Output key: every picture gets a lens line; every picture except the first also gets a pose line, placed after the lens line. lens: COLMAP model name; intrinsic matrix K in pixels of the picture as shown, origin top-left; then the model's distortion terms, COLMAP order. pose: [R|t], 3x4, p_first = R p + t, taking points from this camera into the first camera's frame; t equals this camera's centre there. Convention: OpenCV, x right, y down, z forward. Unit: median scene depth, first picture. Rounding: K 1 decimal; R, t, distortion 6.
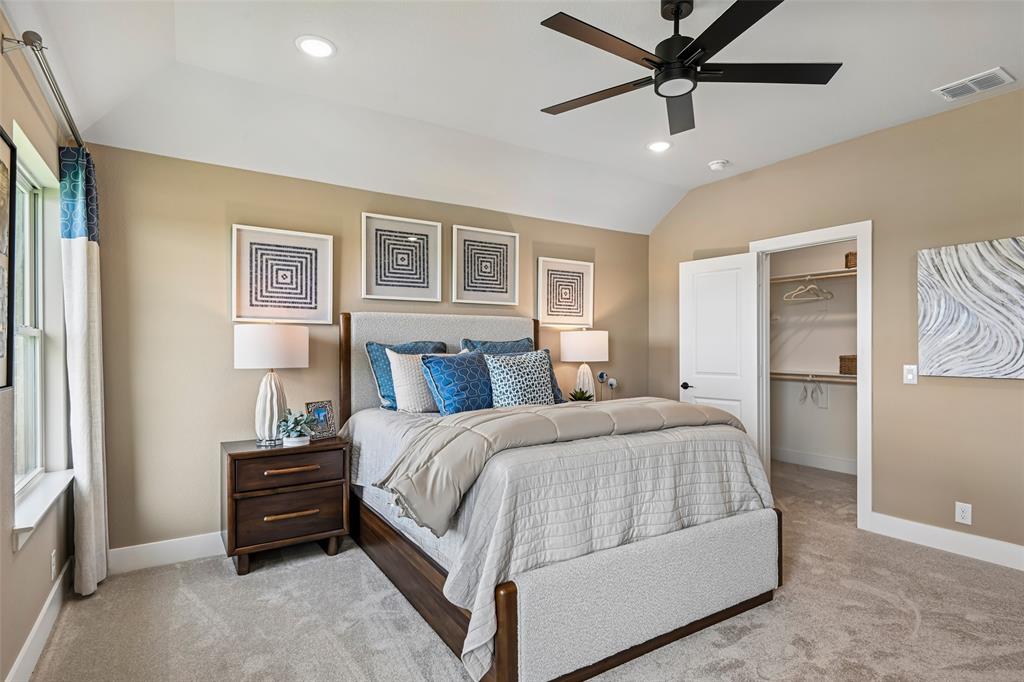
lens RADIAL K [[528.2, 0, 512.2], [0, 528.2, 344.4], [0, 0, 1]] dist [0.011530, -0.000807]
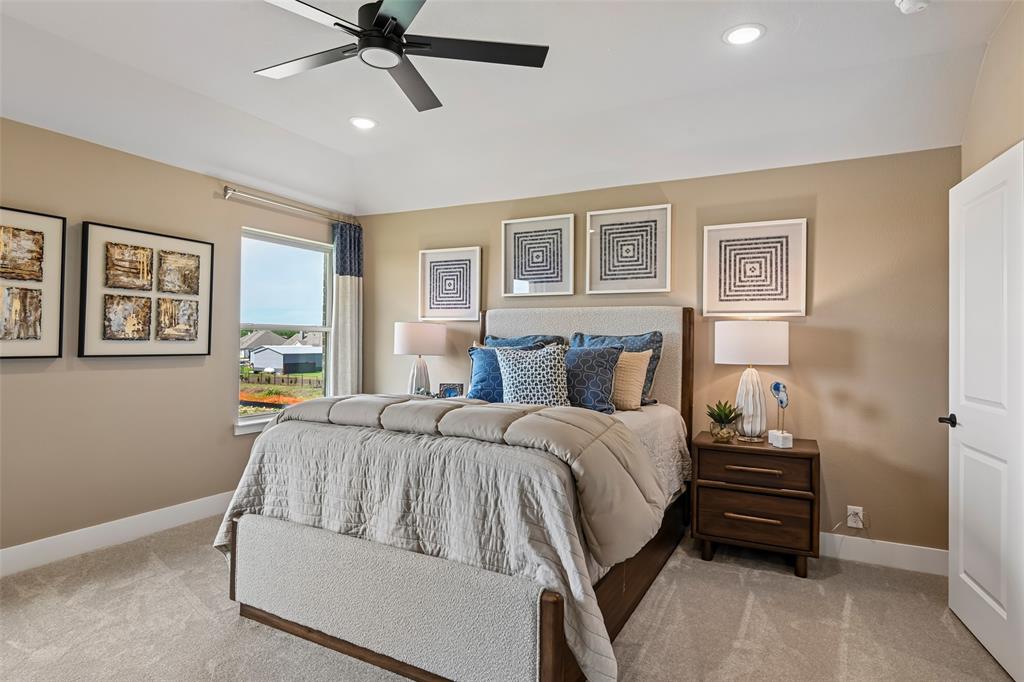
lens RADIAL K [[546.1, 0, 512.3], [0, 546.1, 336.3], [0, 0, 1]] dist [0.003191, 0.000458]
pose [[0.501416, 0.002133, -0.865204, 0.627797], [-0.009313, 0.999952, -0.002932, 0.000138], [0.865156, 0.009527, 0.501412, 0.370236]]
